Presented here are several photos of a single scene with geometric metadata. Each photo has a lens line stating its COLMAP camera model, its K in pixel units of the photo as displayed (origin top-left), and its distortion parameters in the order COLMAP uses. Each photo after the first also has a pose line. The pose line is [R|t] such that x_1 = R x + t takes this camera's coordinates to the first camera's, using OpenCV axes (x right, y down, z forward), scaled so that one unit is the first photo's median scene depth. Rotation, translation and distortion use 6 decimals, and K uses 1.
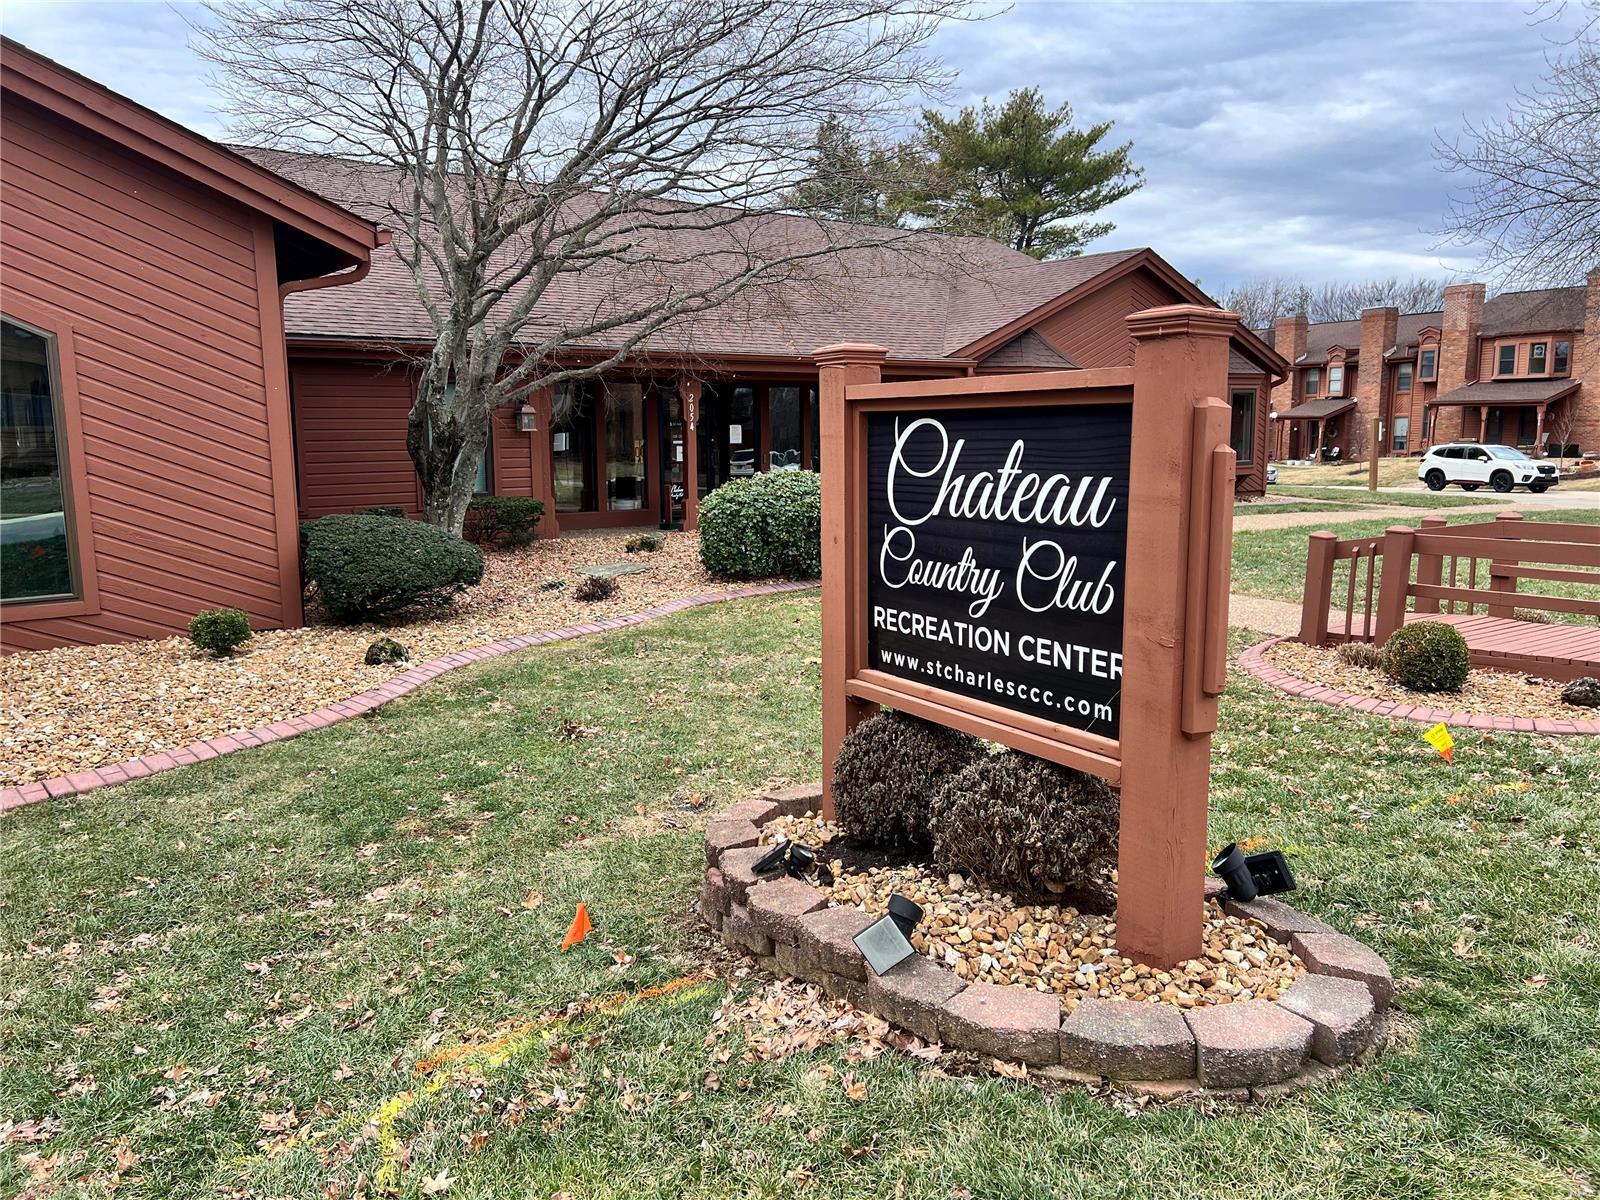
lens RADIAL K [[1207.7, 0, 800.0], [0, 1207.7, 600.0], [0, 0, 1]] dist [0.086403, -0.001902]
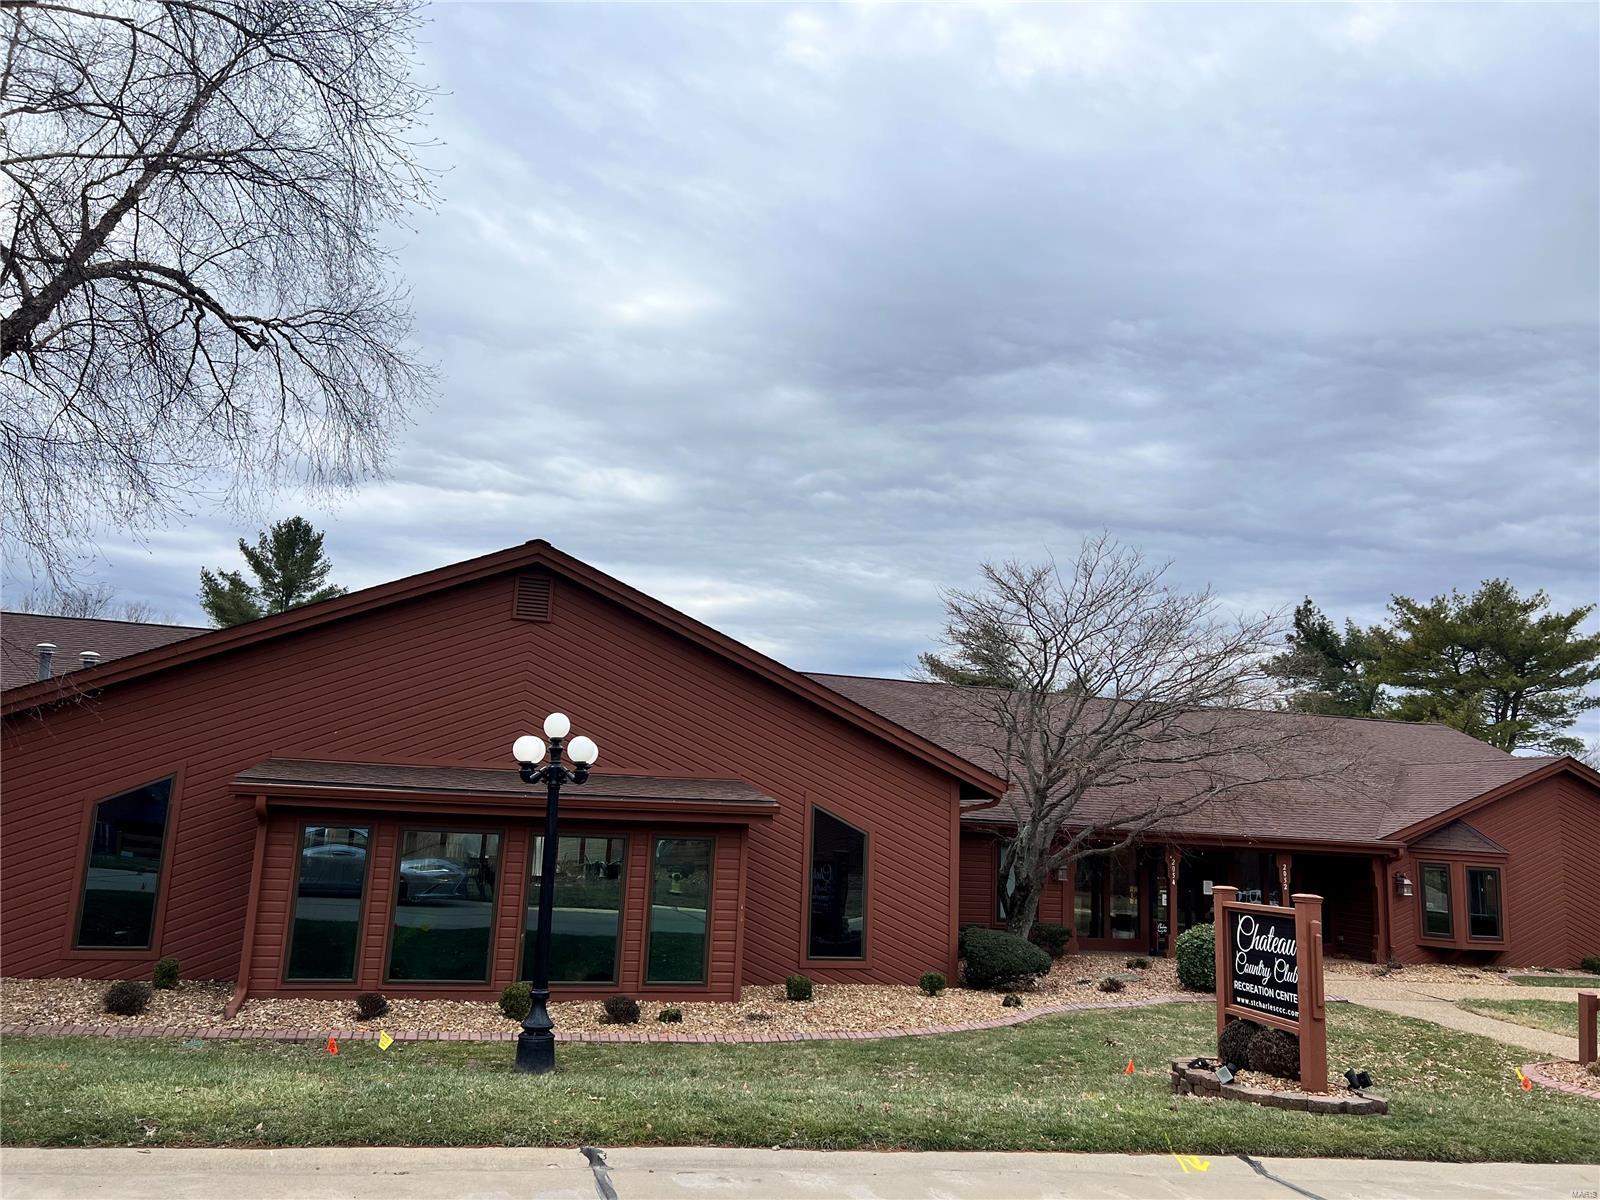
lens RADIAL K [[1182.7, 0, 800.0], [0, 1182.7, 600.0], [0, 0, 1]] dist [0.010092, -0.000237]
pose [[0.922927, -0.023517, -0.384256, 0.083814], [-0.109394, 0.940967, -0.320336, 0.066617], [0.369106, 0.337682, 0.865871, -0.831008]]
